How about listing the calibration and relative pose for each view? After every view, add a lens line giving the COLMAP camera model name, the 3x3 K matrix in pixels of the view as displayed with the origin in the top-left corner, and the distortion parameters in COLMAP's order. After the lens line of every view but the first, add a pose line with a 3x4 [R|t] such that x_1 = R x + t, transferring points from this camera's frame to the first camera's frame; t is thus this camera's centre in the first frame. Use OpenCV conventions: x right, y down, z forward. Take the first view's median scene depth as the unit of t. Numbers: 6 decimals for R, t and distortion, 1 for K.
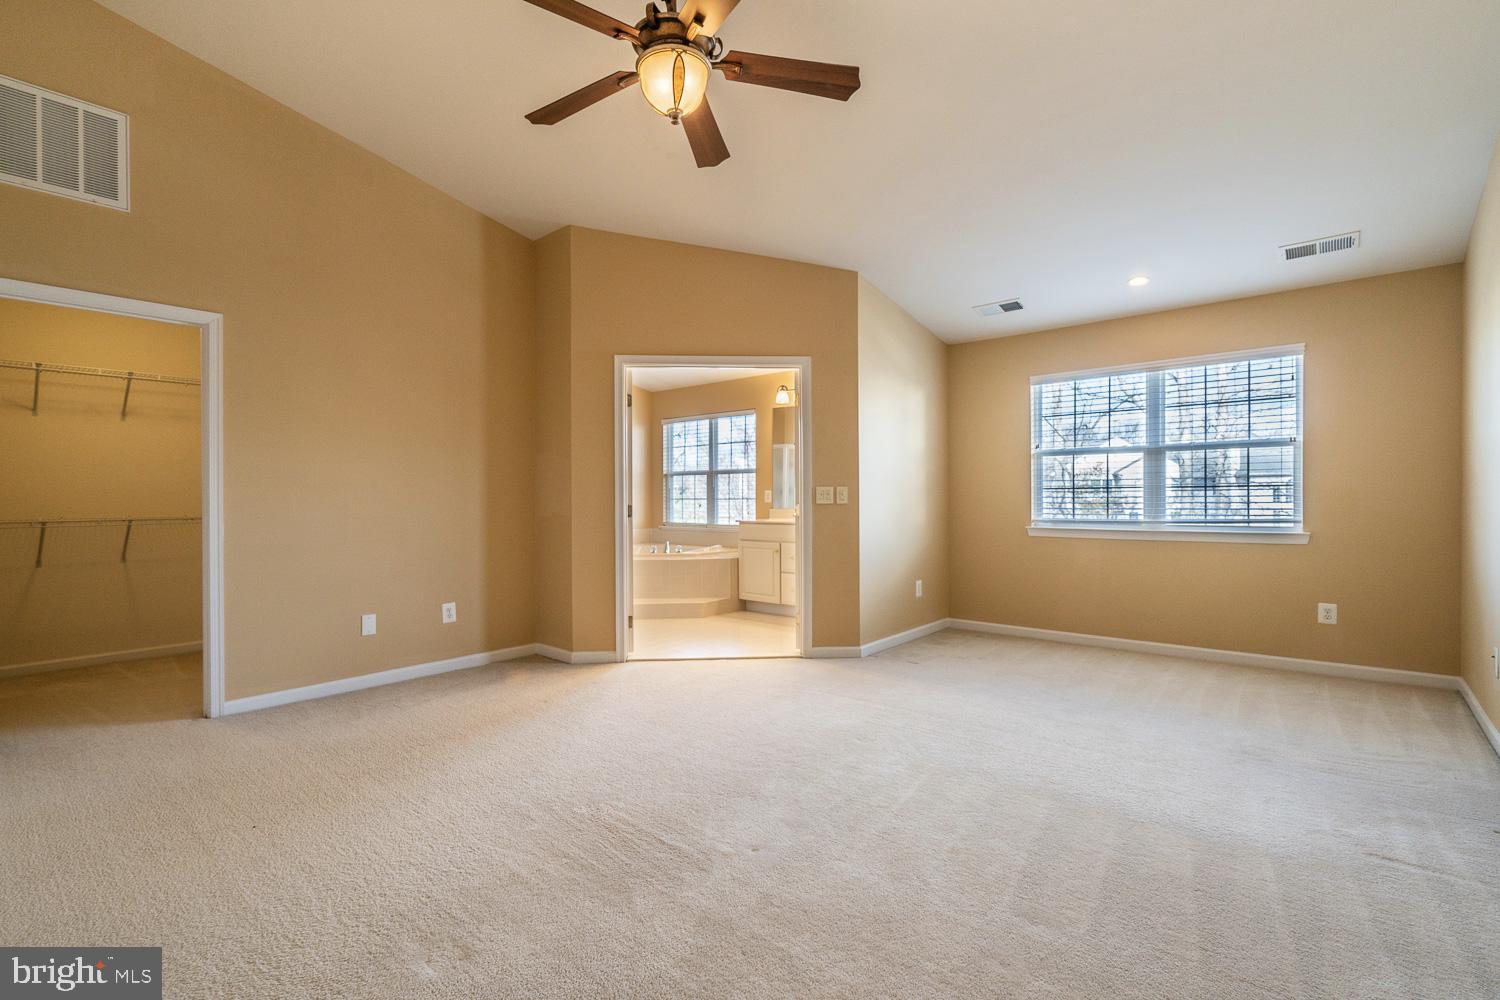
lens RADIAL K [[680.5, 0, 748.9], [0, 680.5, 500.9], [0, 0, 1]] dist [-0.000596, -0.000312]
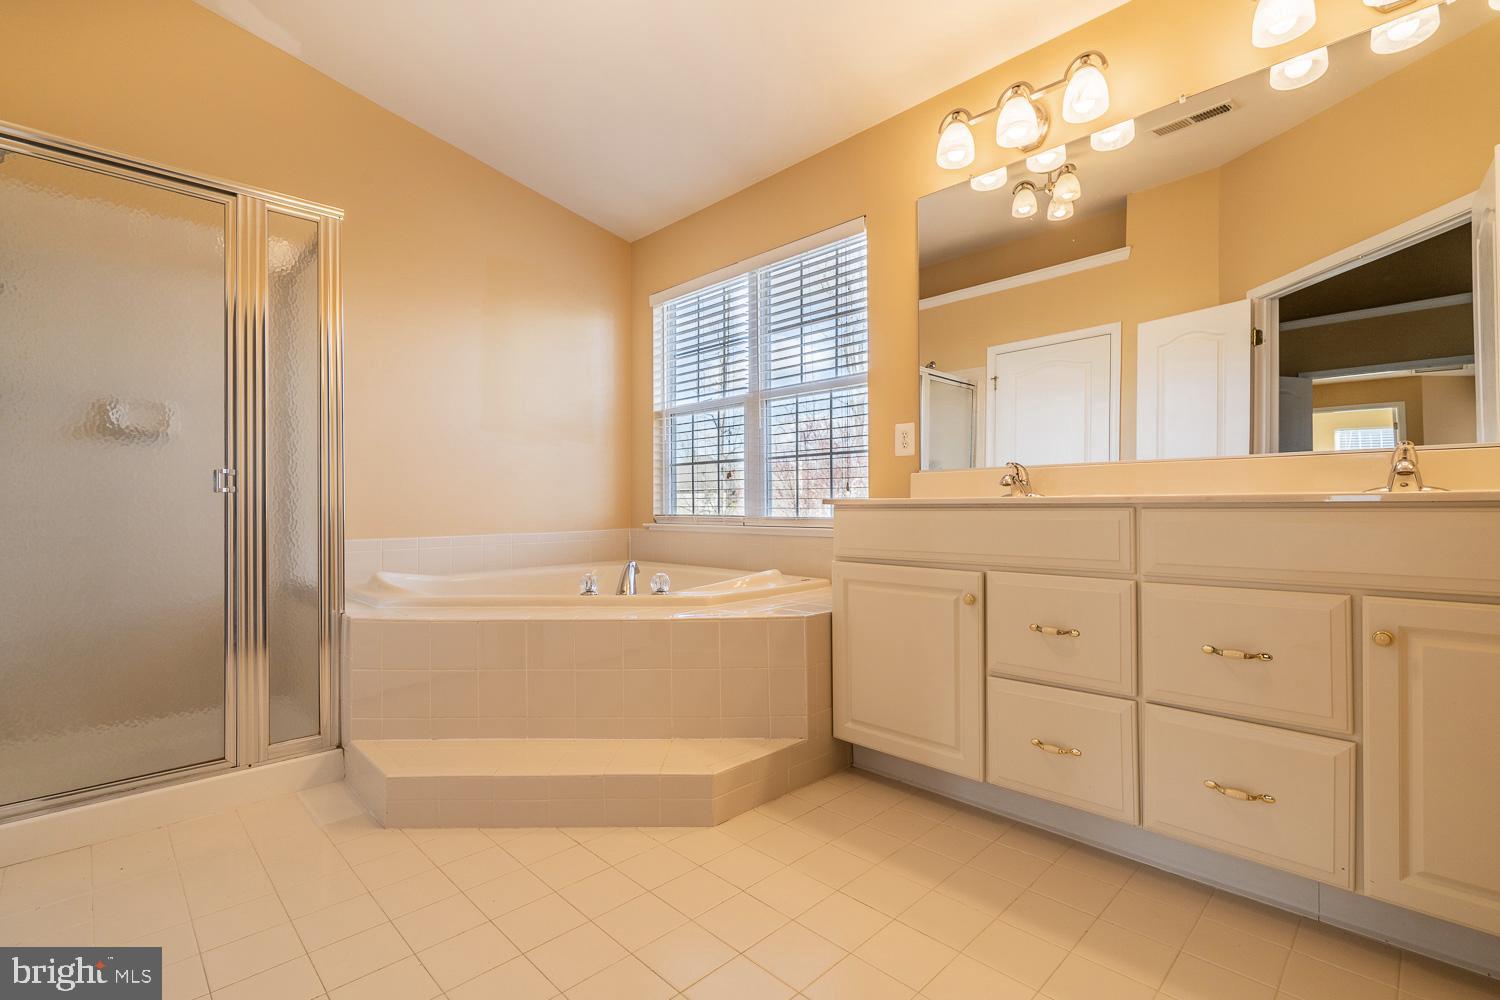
lens RADIAL K [[680.5, 0, 750.7], [0, 680.5, 504.2], [0, 0, 1]] dist [-0.000596, -0.000312]
pose [[0.997135, -0.000102, -0.075648, -0.029595], [0.000041, 1.000000, -0.000802, 0.030783], [0.075648, 0.000796, 0.997134, 0.663360]]
